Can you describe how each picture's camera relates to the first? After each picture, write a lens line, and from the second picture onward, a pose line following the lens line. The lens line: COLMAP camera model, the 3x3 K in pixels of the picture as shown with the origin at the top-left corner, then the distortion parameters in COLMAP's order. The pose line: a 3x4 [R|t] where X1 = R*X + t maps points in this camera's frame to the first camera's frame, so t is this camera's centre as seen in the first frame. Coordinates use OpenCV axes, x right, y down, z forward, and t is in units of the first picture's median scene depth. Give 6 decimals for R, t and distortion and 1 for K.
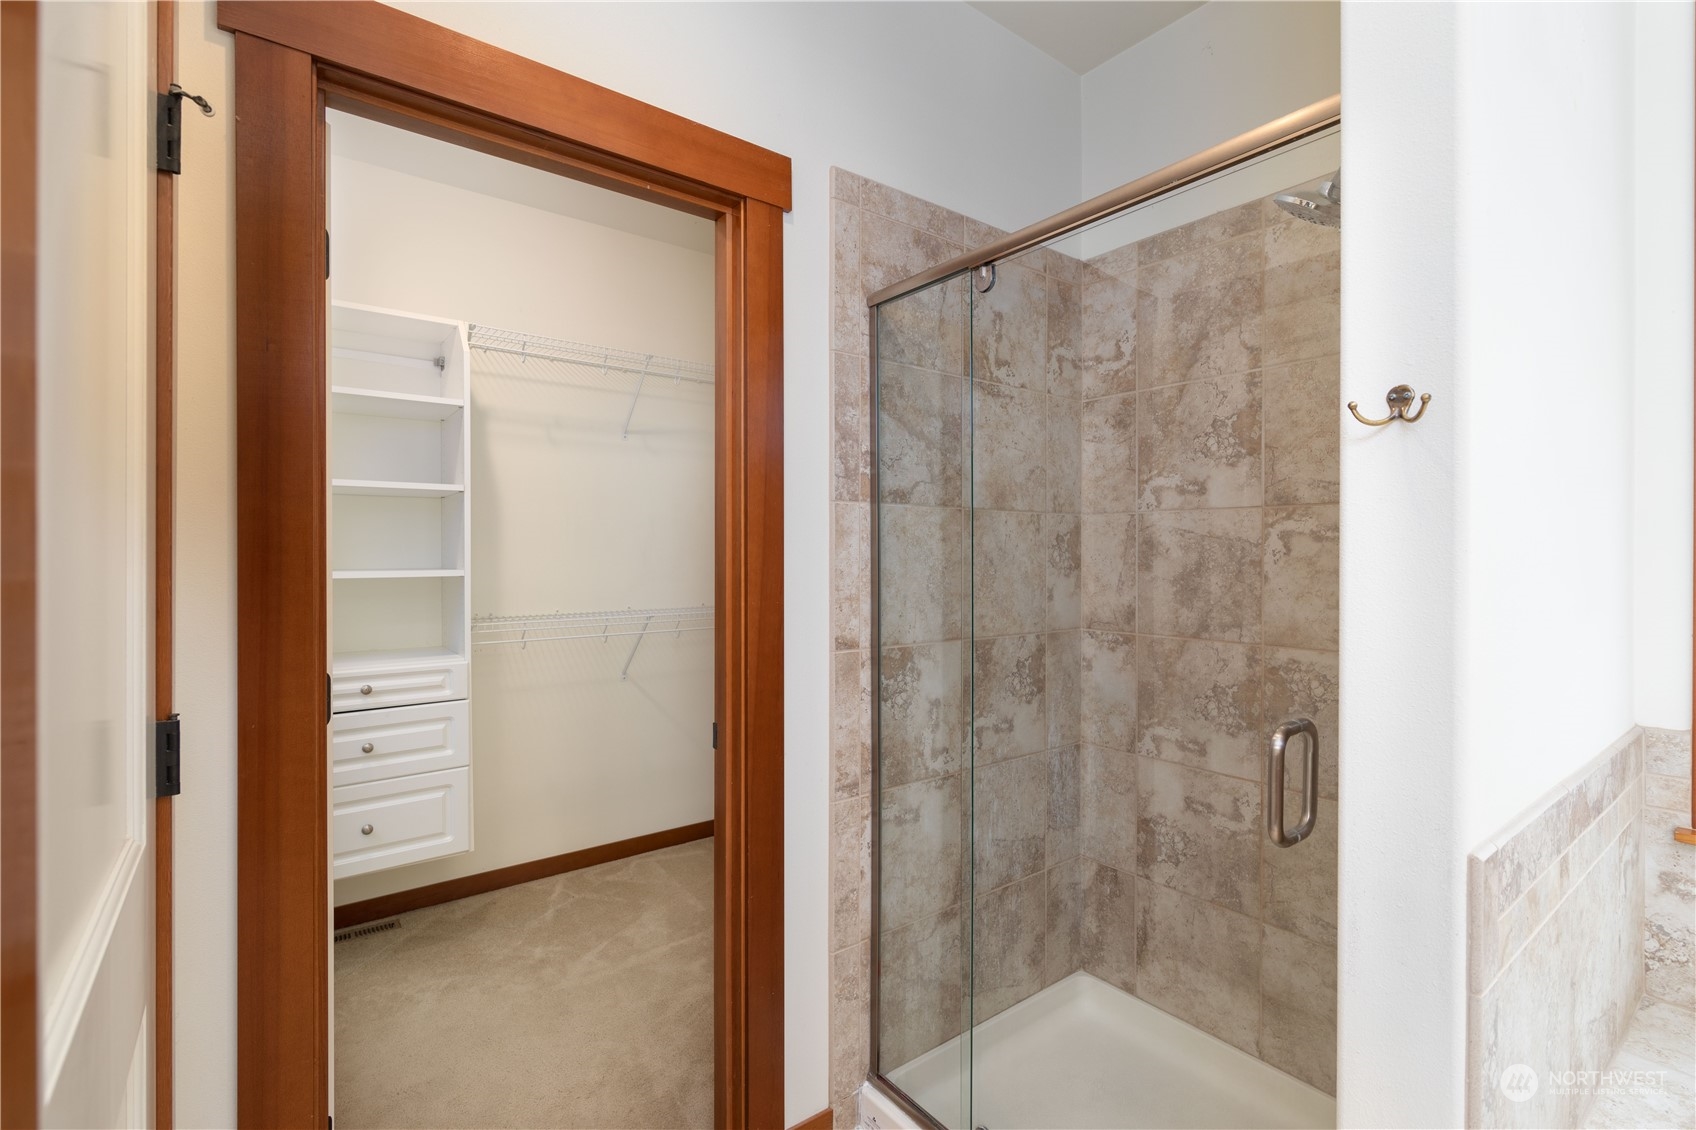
lens RADIAL K [[768.0, 0, 855.7], [0, 768.0, 556.8], [0, 0, 1]] dist [-0.001309, -0.000103]
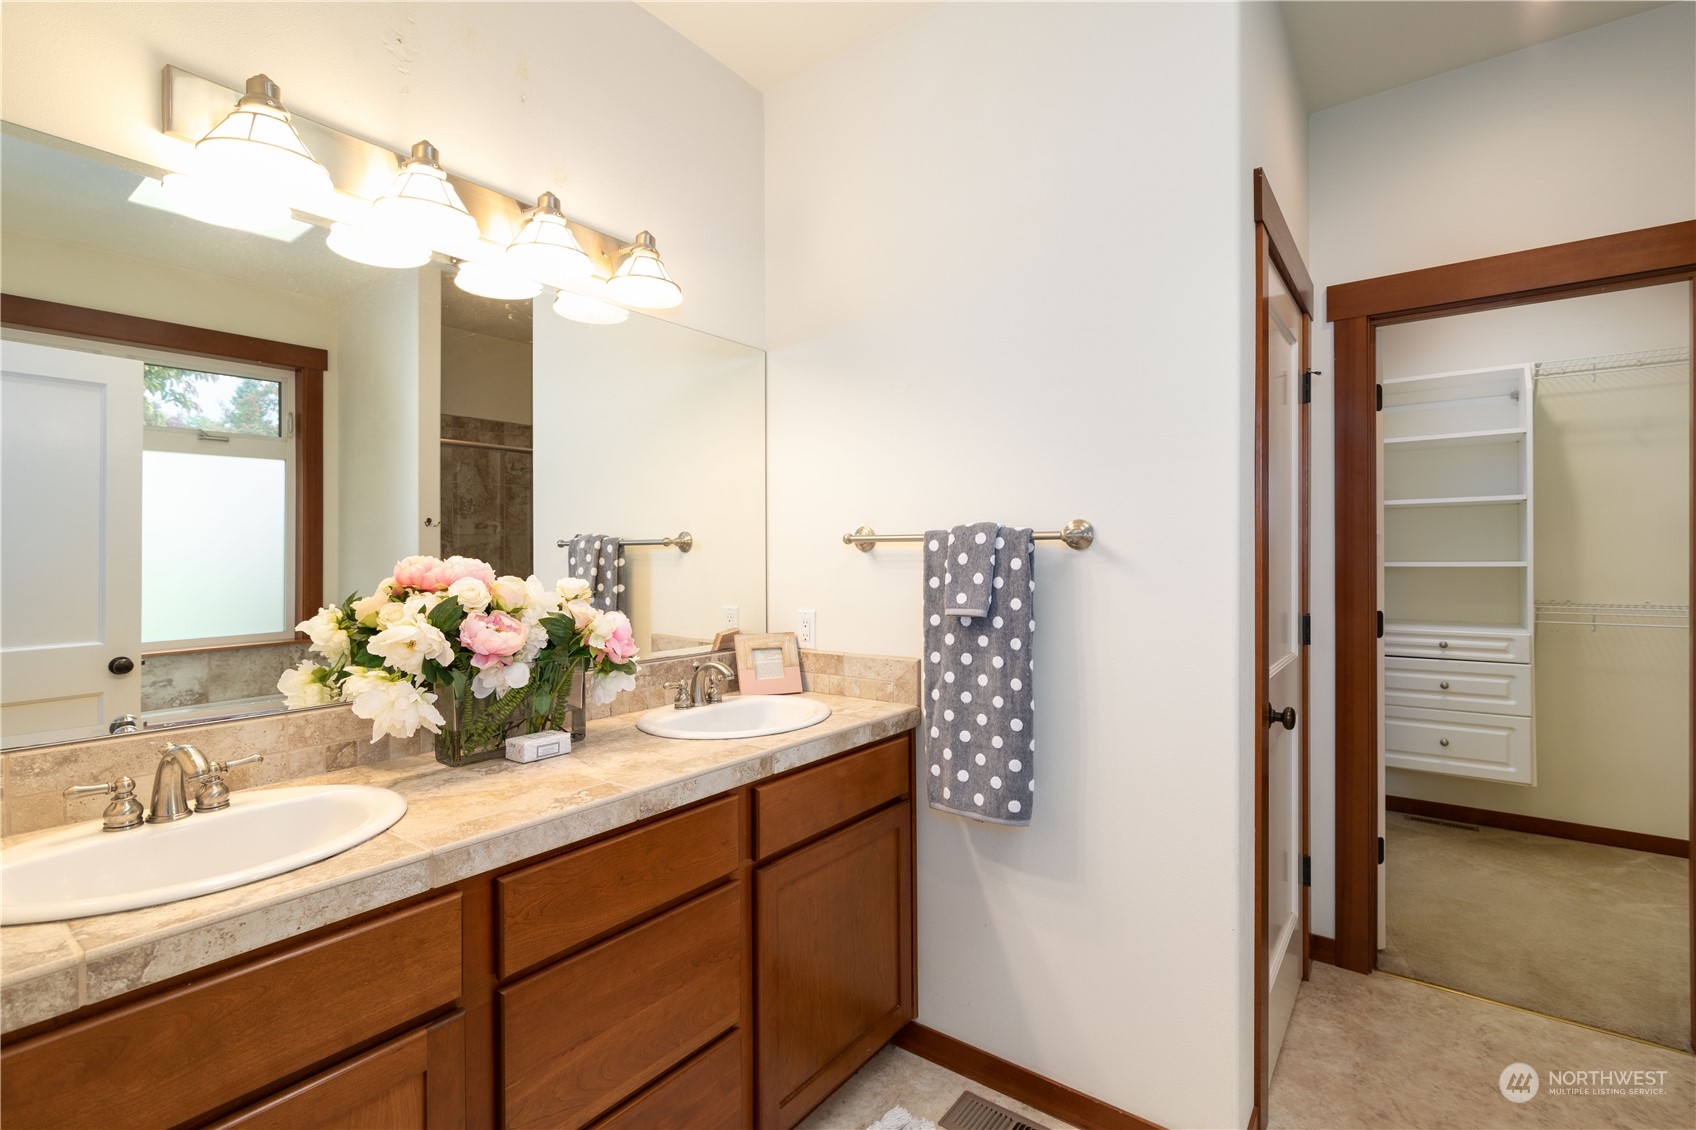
lens RADIAL K [[768.0, 0, 855.7], [0, 768.0, 556.8], [0, 0, 1]] dist [-0.001309, -0.000103]
pose [[0.264500, 0.001040, -0.964385, 0.424233], [0.004808, 0.999986, 0.002397, 0.000360], [0.964374, -0.005271, 0.264491, -0.407897]]
